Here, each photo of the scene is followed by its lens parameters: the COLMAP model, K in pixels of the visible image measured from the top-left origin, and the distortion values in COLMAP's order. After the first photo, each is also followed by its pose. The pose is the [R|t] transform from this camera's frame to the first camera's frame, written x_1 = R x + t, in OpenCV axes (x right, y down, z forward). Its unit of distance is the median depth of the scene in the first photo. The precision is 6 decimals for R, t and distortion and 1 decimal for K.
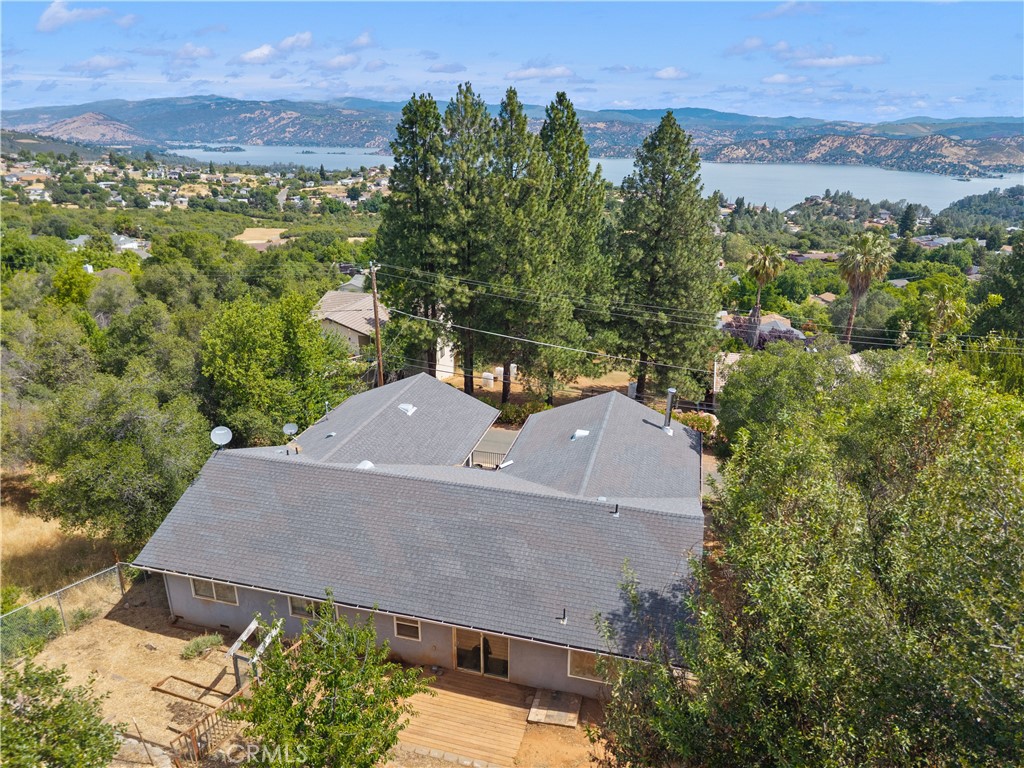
lens RADIAL K [[692.5, 0, 512.0], [0, 692.5, 384.0], [0, 0, 1]] dist [0.015201, -0.012133]
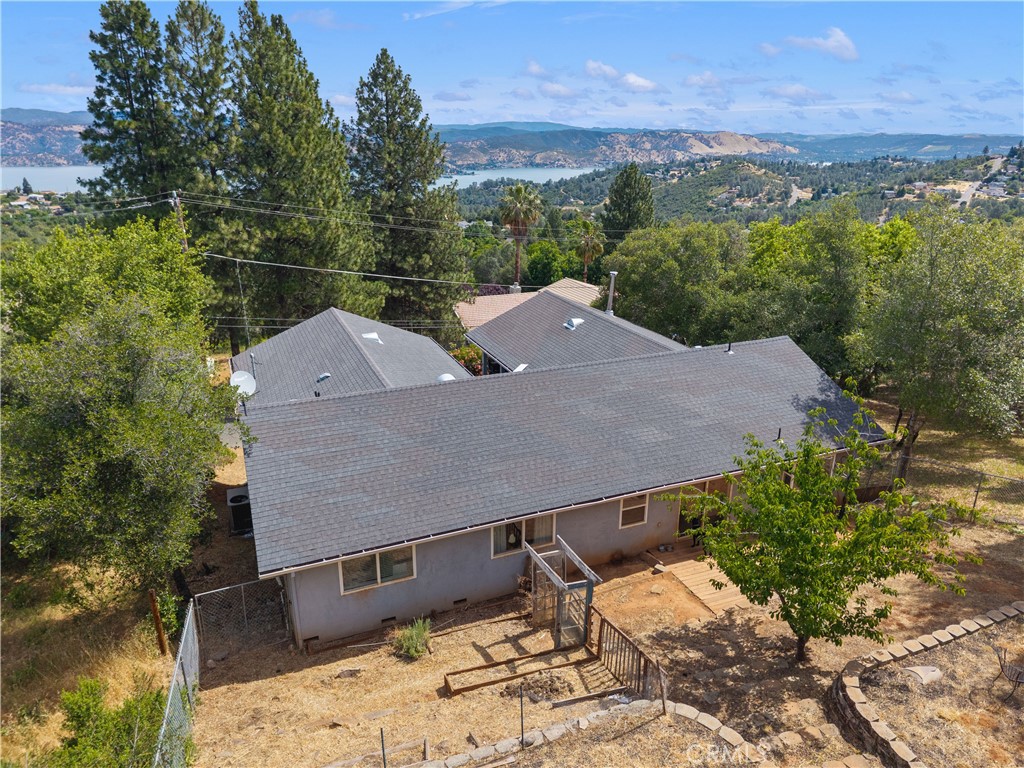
lens RADIAL K [[691.3, 0, 517.6], [0, 691.3, 385.4], [0, 0, 1]] dist [0.020230, -0.026778]
pose [[0.785878, -0.208925, 0.582019, -0.031031], [0.212830, 0.975079, 0.062644, 0.004673], [-0.580602, 0.074641, 0.810759, 0.015612]]
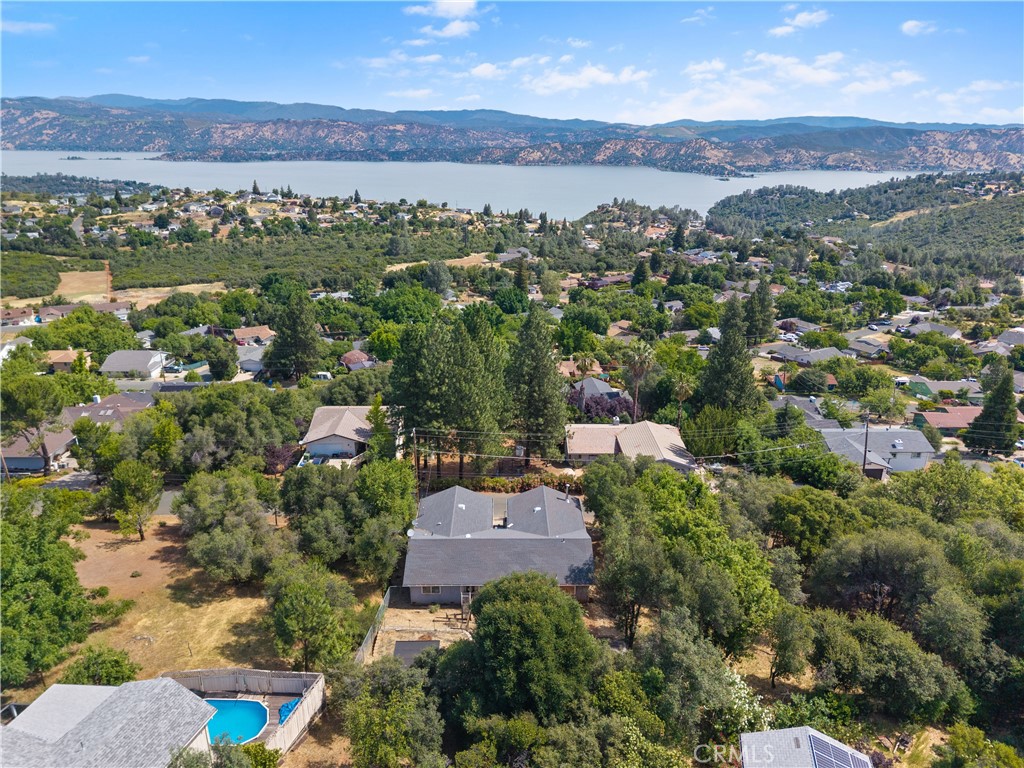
lens RADIAL K [[709.7, 0, 519.0], [0, 709.7, 380.2], [0, 0, 1]] dist [0.023582, -0.017188]
pose [[0.959984, -0.090722, 0.264955, -0.035027], [0.090210, 0.995823, 0.014129, -0.025308], [-0.265130, 0.010338, 0.964157, -0.085557]]
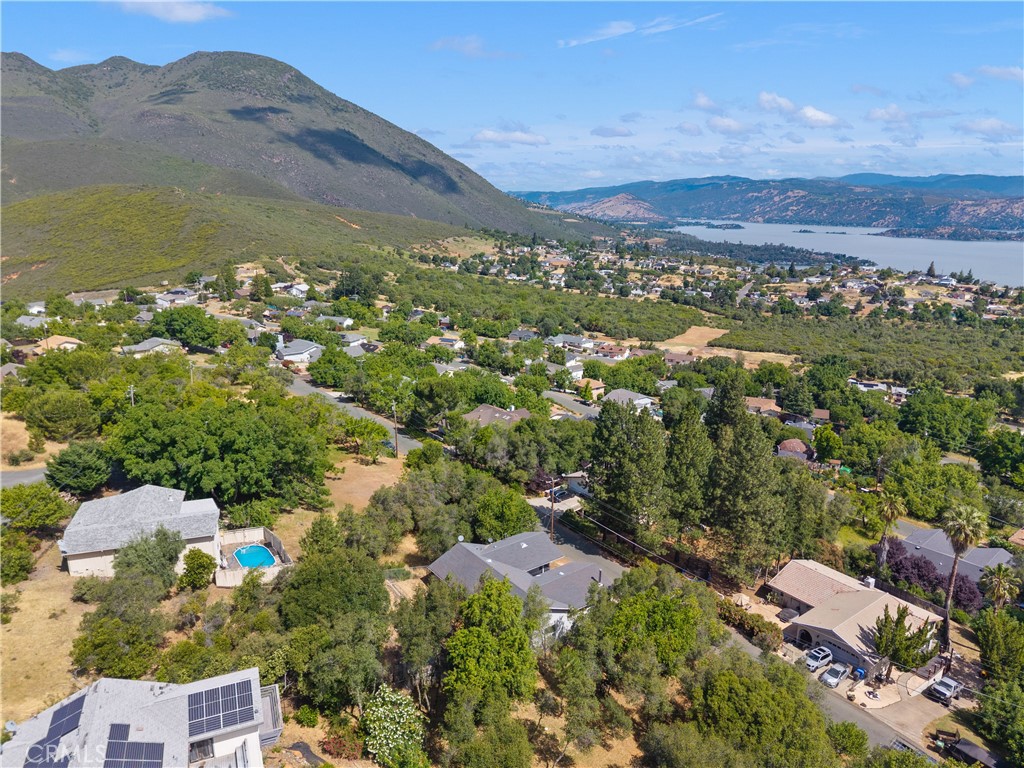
lens RADIAL K [[712.7, 0, 514.8], [0, 712.7, 383.4], [0, 0, 1]] dist [0.072425, -0.063002]
pose [[0.781783, 0.162659, -0.601961, 0.090565], [-0.215936, 0.976266, -0.016639, -0.034087], [0.584968, 0.142993, 0.798352, -0.088849]]
